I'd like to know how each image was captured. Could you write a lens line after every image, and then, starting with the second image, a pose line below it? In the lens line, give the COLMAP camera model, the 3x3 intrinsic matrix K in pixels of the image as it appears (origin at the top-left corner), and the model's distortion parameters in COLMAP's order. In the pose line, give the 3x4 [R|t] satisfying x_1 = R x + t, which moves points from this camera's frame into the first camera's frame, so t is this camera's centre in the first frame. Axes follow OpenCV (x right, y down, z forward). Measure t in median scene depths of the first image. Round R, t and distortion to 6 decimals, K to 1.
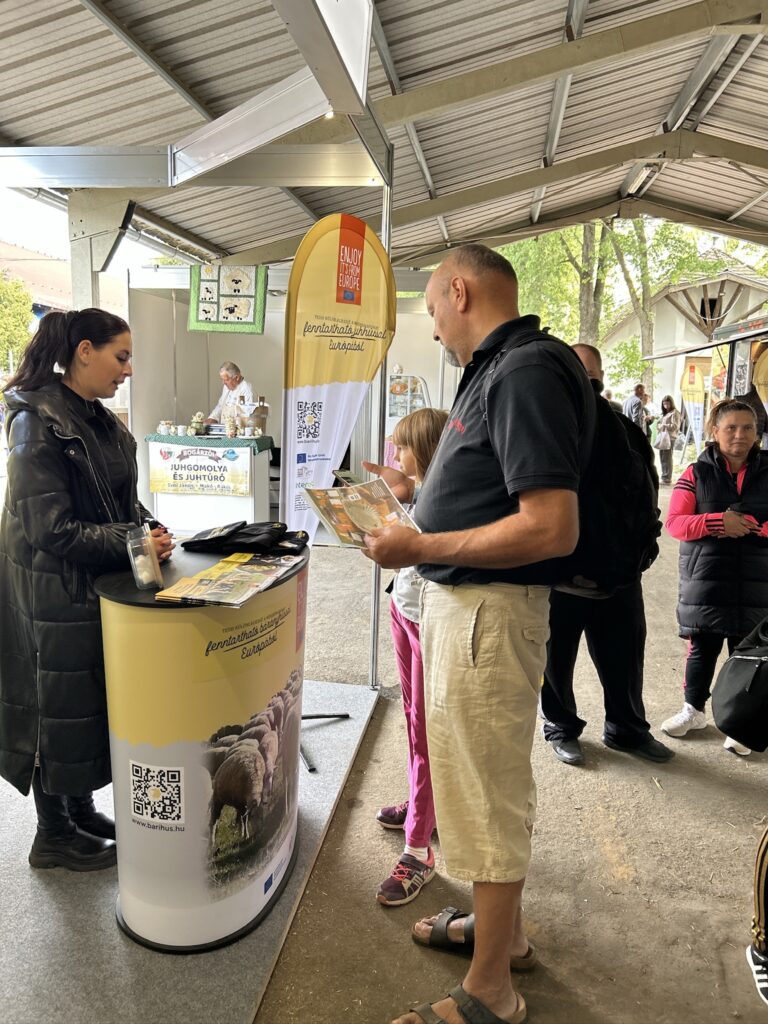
lens RADIAL K [[773.8, 0, 384.7], [0, 773.8, 506.6], [0, 0, 1]] dist [0.012702, -0.008486]
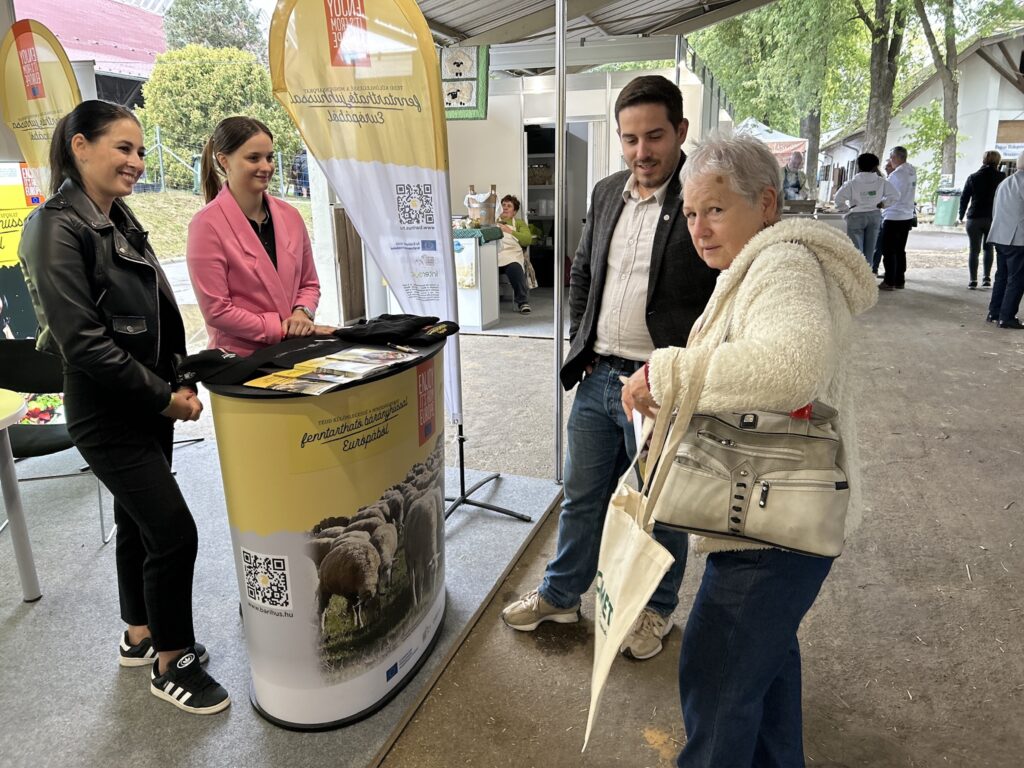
lens RADIAL K [[768.3, 0, 507.6], [0, 768.3, 383.3], [0, 0, 1]] dist [0.042639, -0.058383]
pose [[0.981304, 0.007055, -0.192337, 0.057690], [0.013943, 0.994097, 0.107599, 0.002606], [0.191960, -0.108269, 0.975412, 0.028009]]
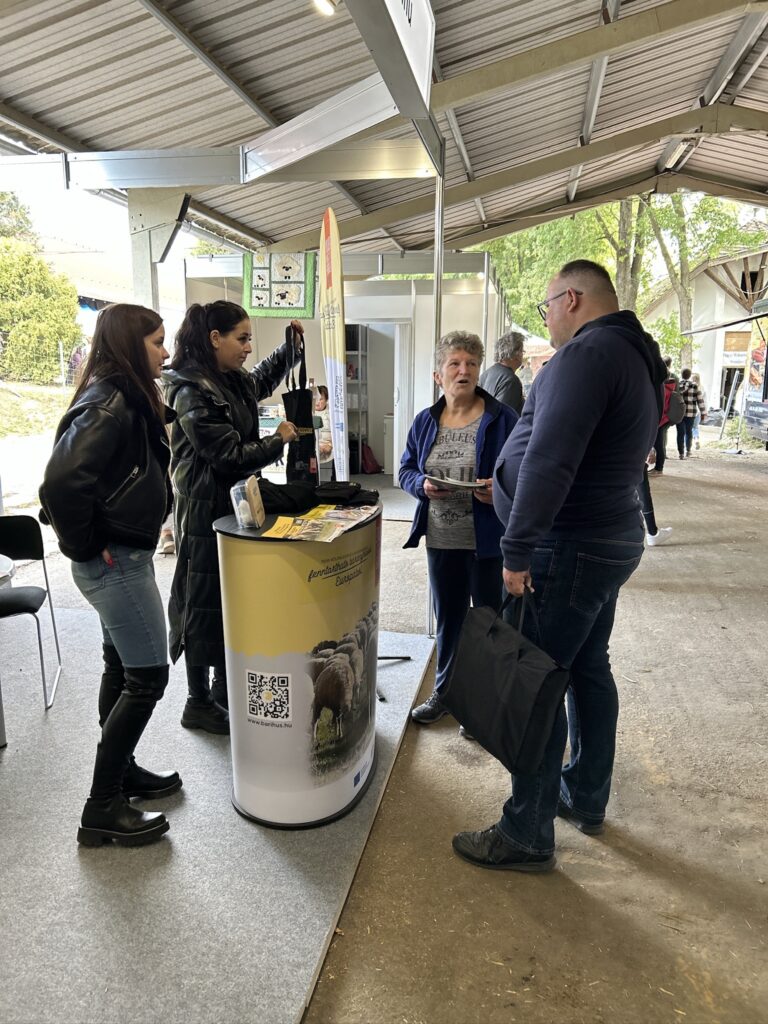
lens RADIAL K [[769.3, 0, 384.0], [0, 769.3, 512.0], [0, 0, 1]] dist [0.035088, -0.041049]
pose [[0.998798, -0.013367, -0.047153, -0.014603], [0.014654, 0.999527, 0.027045, 0.014227], [0.046770, -0.027703, 0.998521, -0.051717]]
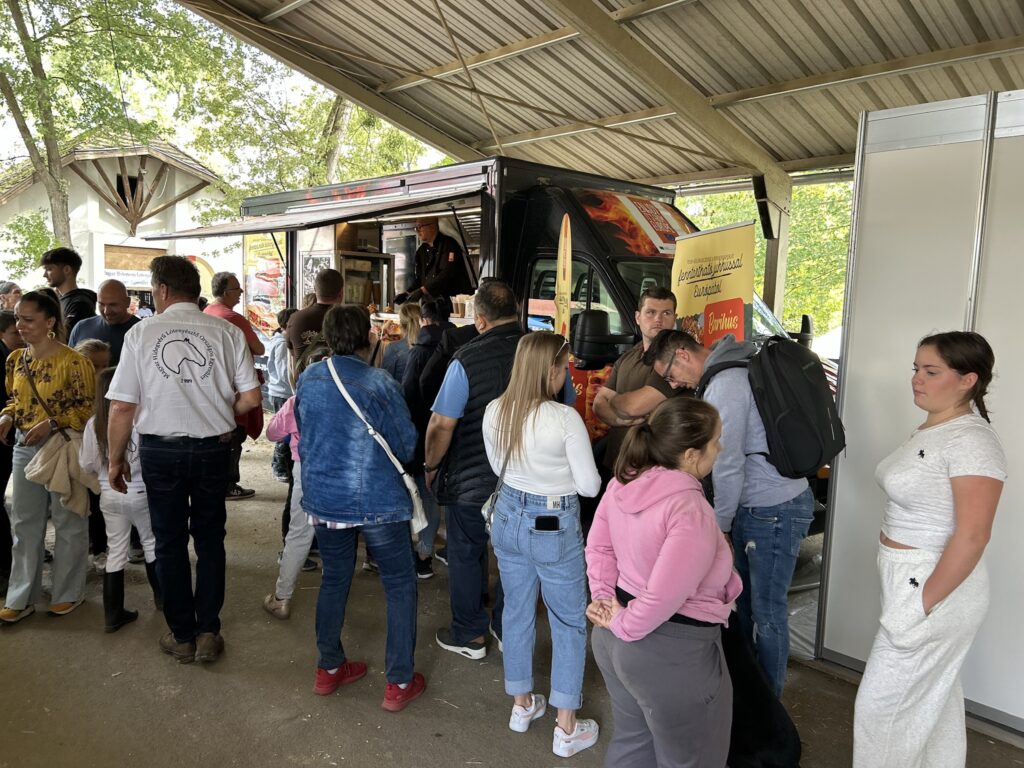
lens RADIAL K [[769.3, 0, 518.6], [0, 769.3, 387.6], [0, 0, 1]] dist [0.035088, -0.041049]
pose [[0.629040, -0.075798, 0.773669, 0.143636], [0.088311, 0.995760, 0.025755, -0.148493], [-0.772341, 0.052123, 0.633067, 0.870577]]
